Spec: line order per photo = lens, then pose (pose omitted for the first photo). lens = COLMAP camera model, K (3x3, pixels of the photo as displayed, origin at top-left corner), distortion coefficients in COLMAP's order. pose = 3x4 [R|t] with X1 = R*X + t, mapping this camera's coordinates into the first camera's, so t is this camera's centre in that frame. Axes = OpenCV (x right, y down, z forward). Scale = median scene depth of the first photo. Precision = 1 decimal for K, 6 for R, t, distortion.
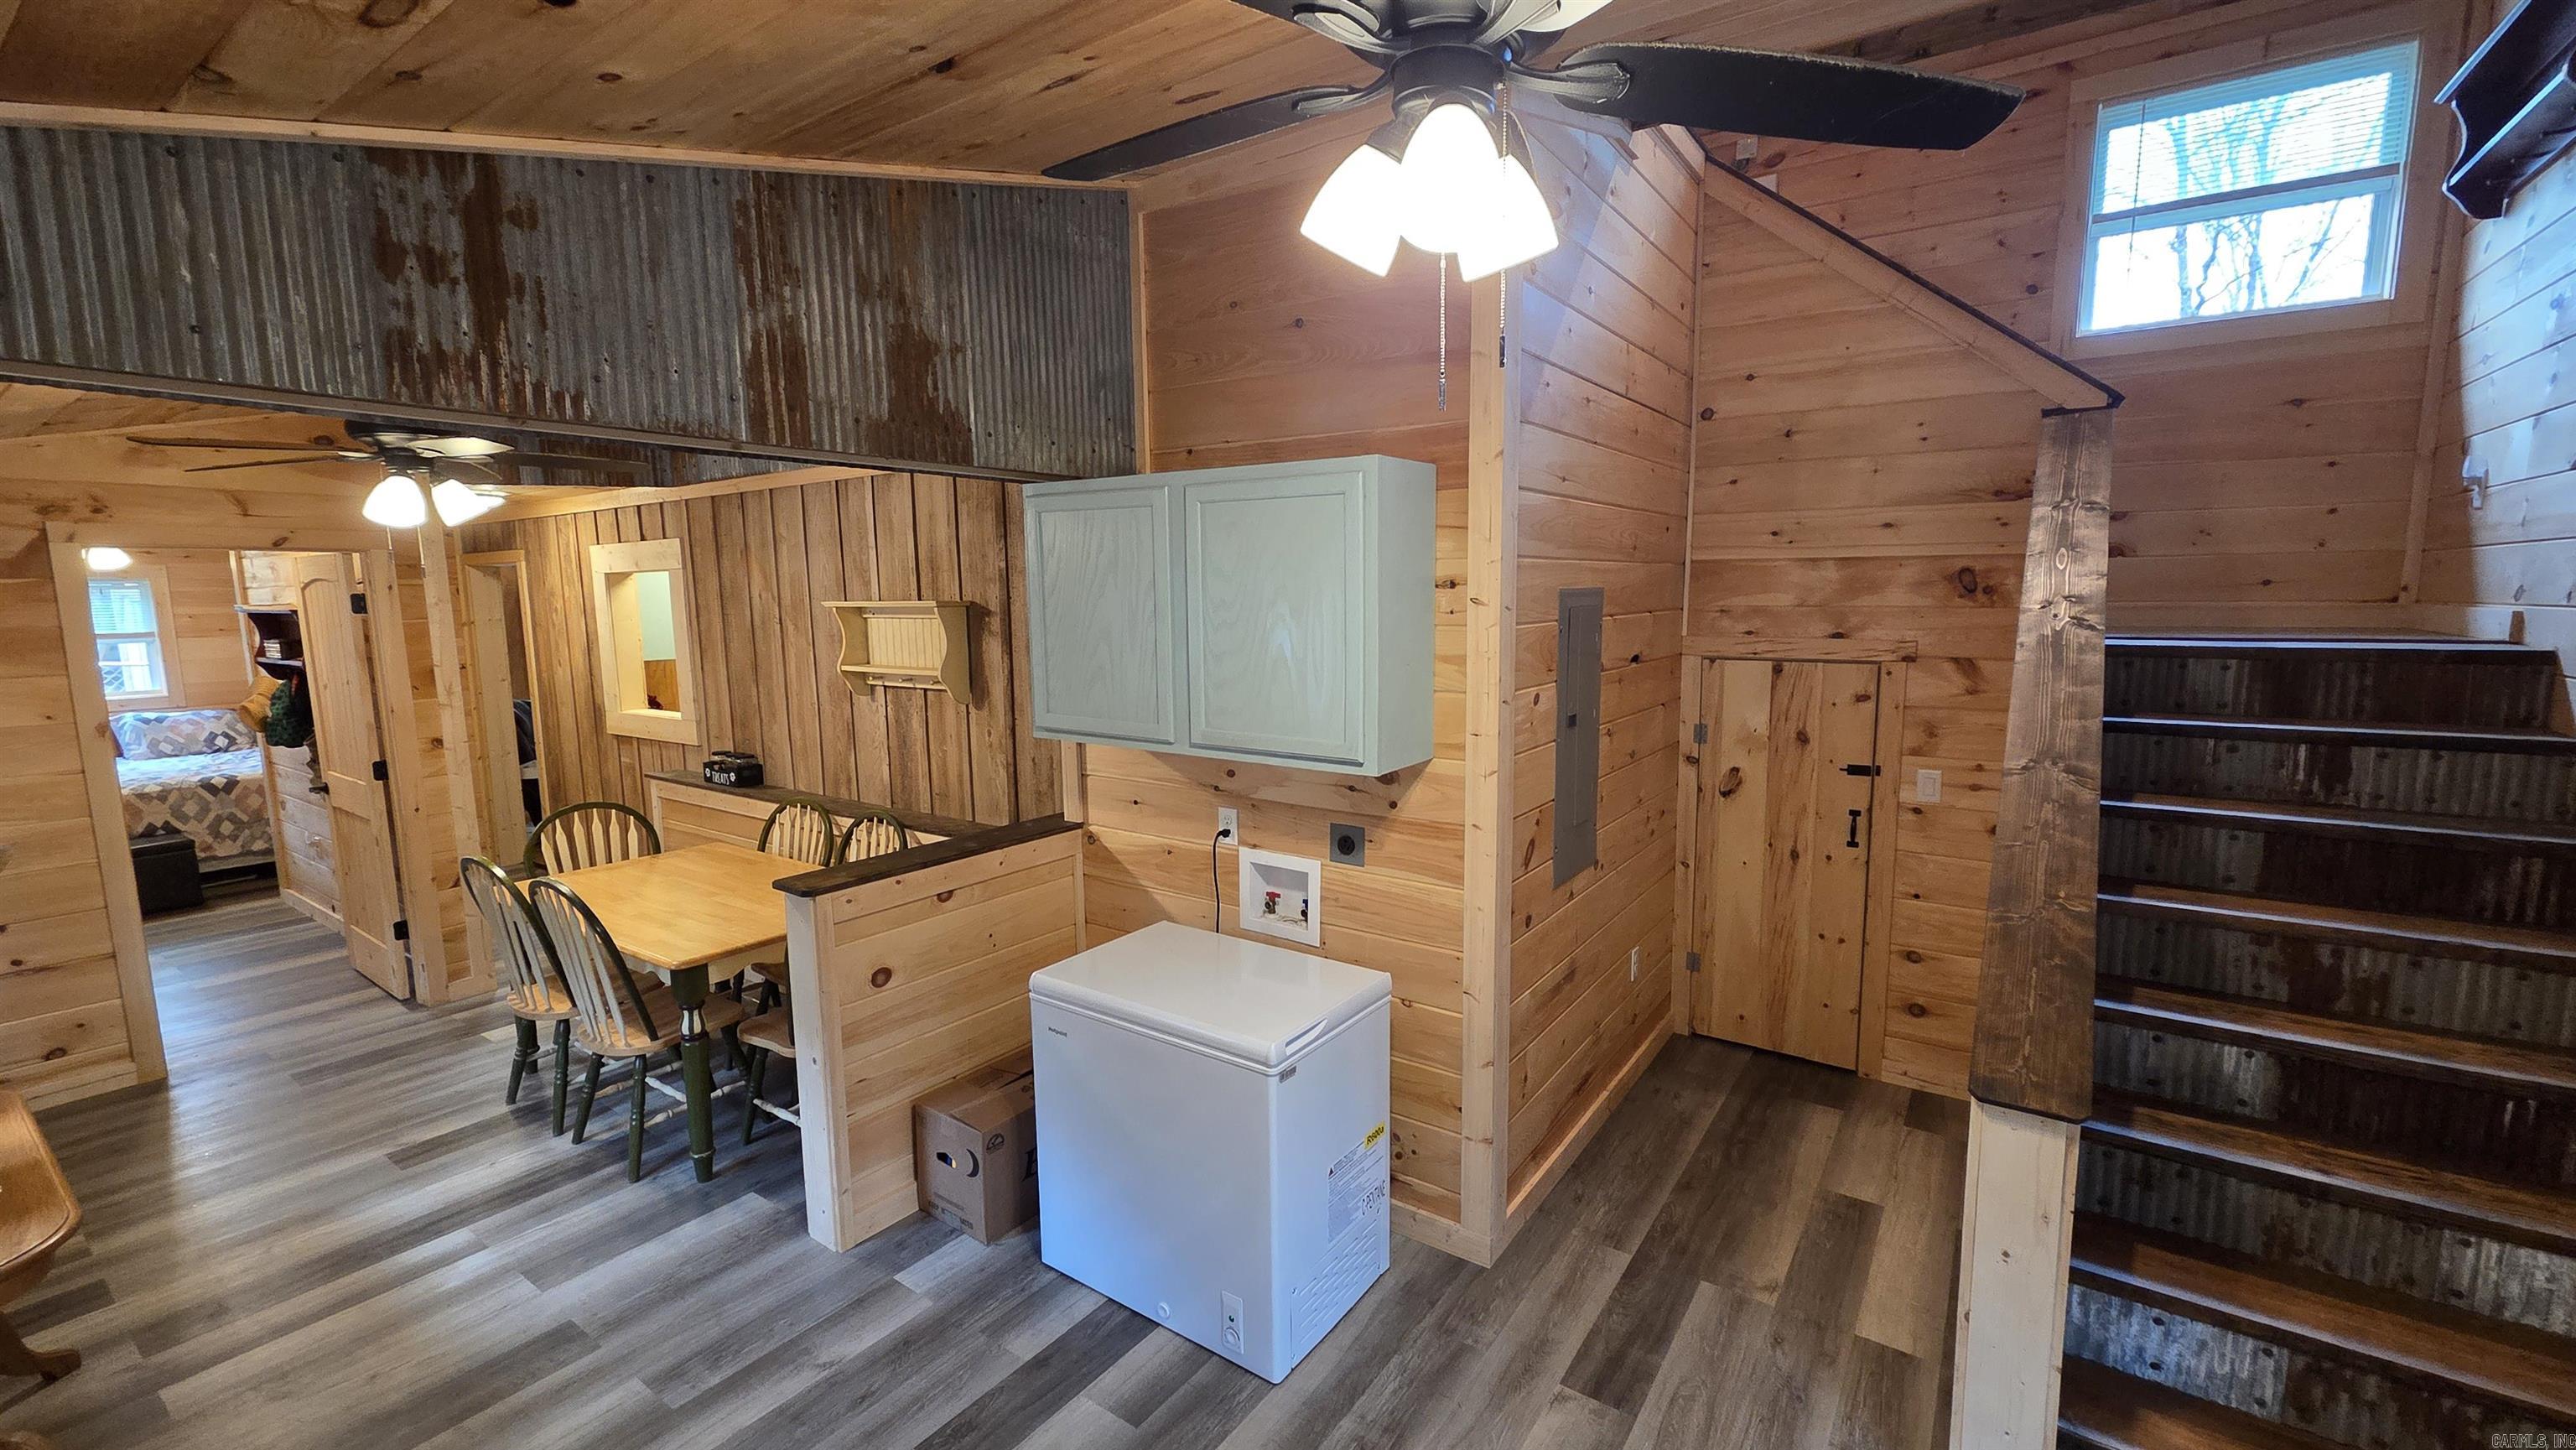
lens RADIAL K [[1041.9, 0, 1299.9], [0, 1041.9, 726.5], [0, 0, 1]] dist [0.002193, -0.000048]
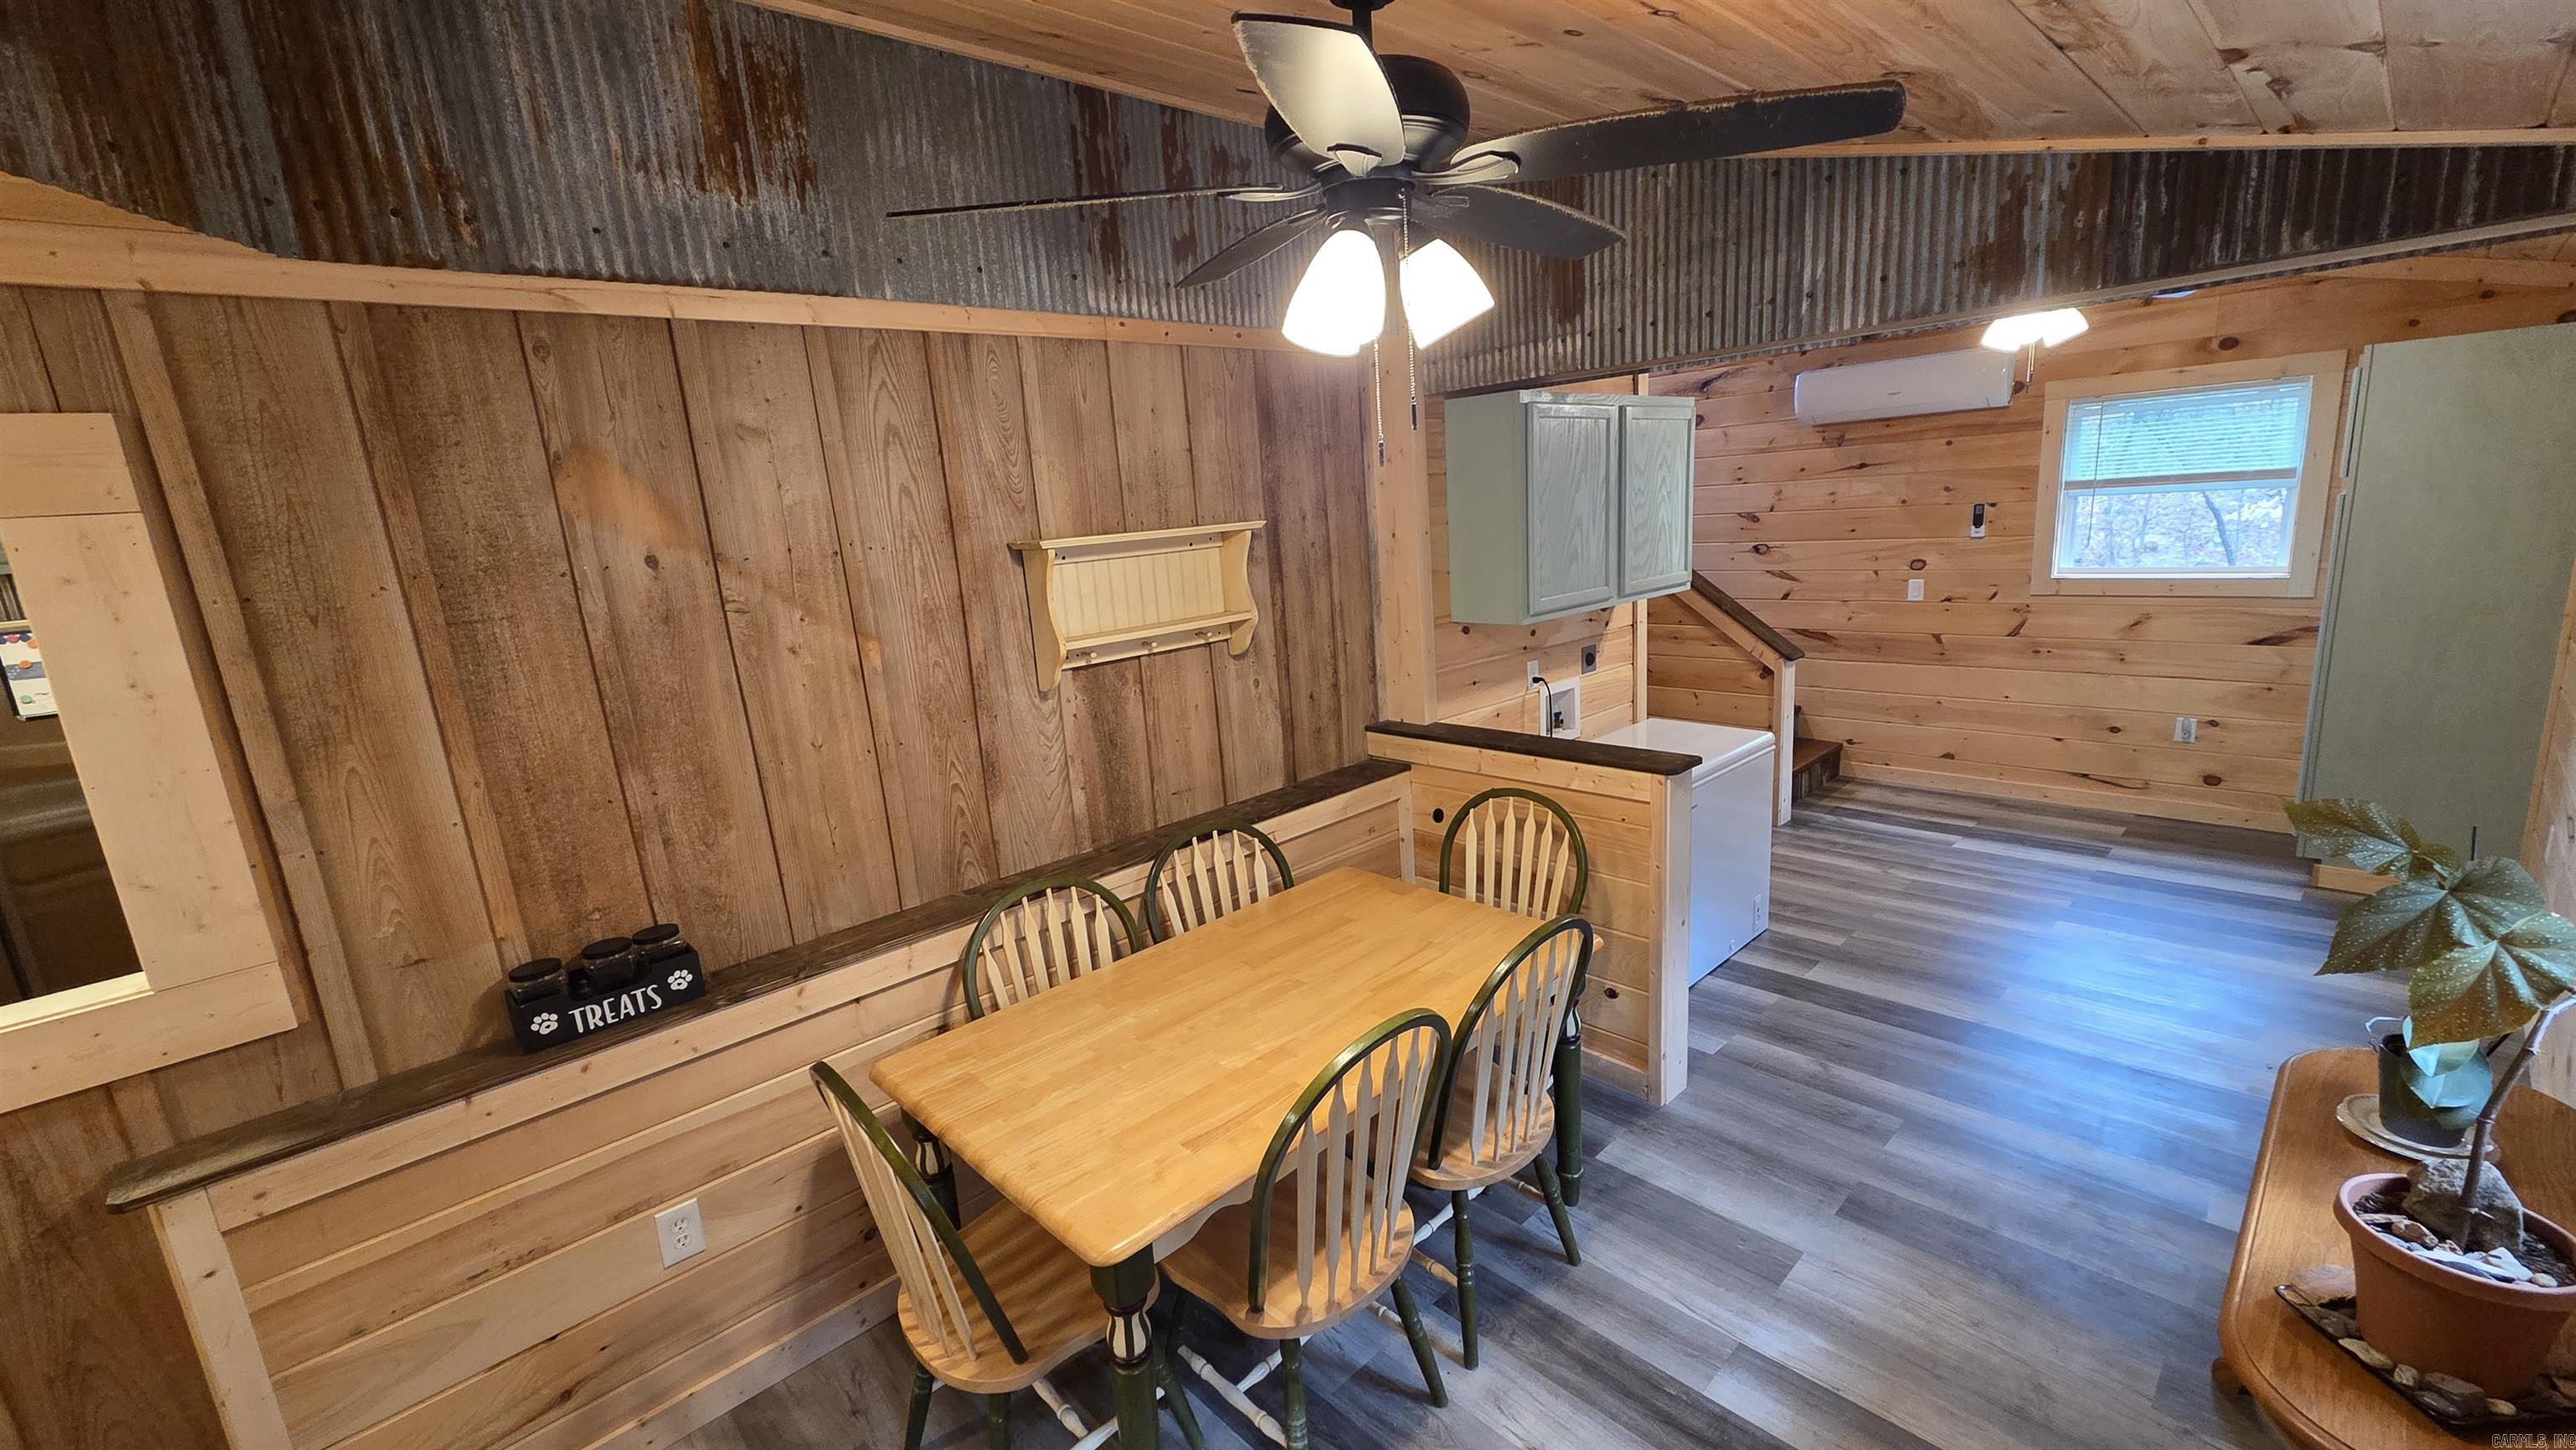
lens RADIAL K [[1041.9, 0, 1285.8], [0, 1041.9, 726.2], [0, 0, 1]] dist [0.002193, -0.000048]
pose [[0.207558, -0.211879, 0.955001, -1.392333], [0.195233, 0.965593, 0.171798, -0.125488], [-0.958543, 0.150789, 0.241782, 1.001822]]
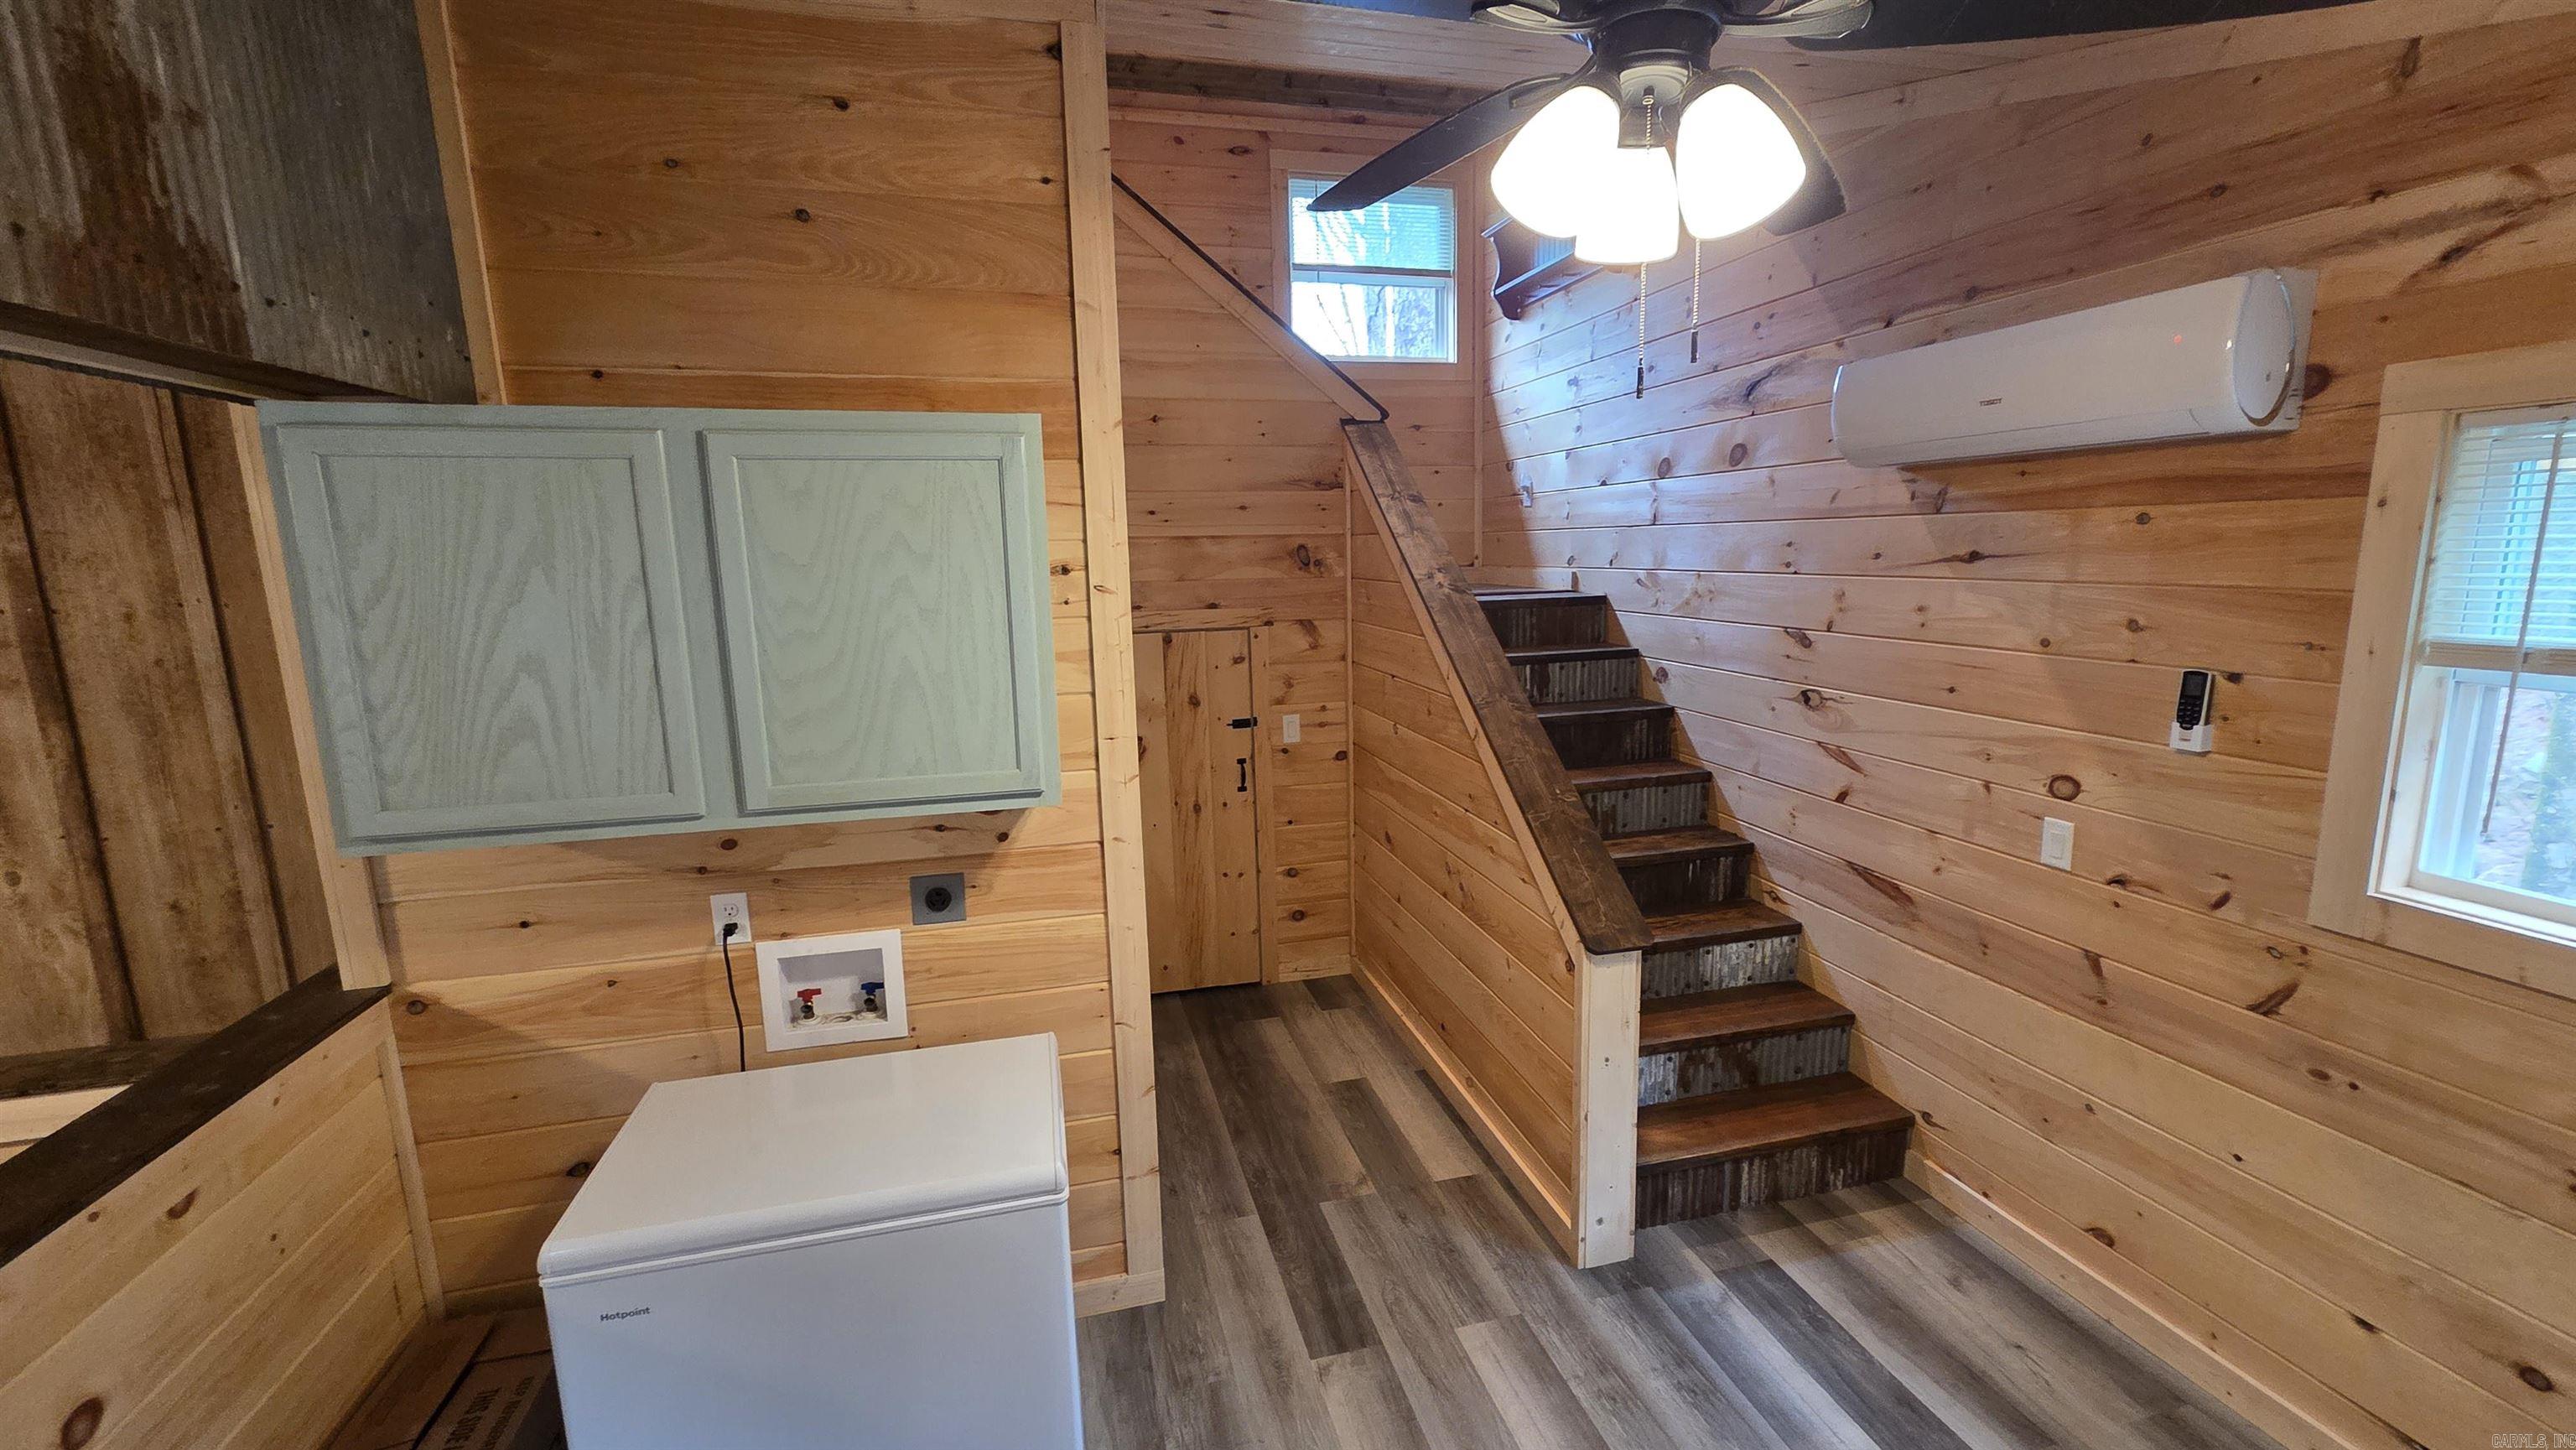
lens RADIAL K [[1041.9, 0, 1295.3], [0, 1041.9, 722.9], [0, 0, 1]] dist [0.002193, -0.000048]
pose [[0.653125, -0.132490, 0.745569, -0.332003], [0.114337, 0.990541, 0.075862, -0.046336], [-0.748568, 0.035699, 0.662096, 0.244249]]
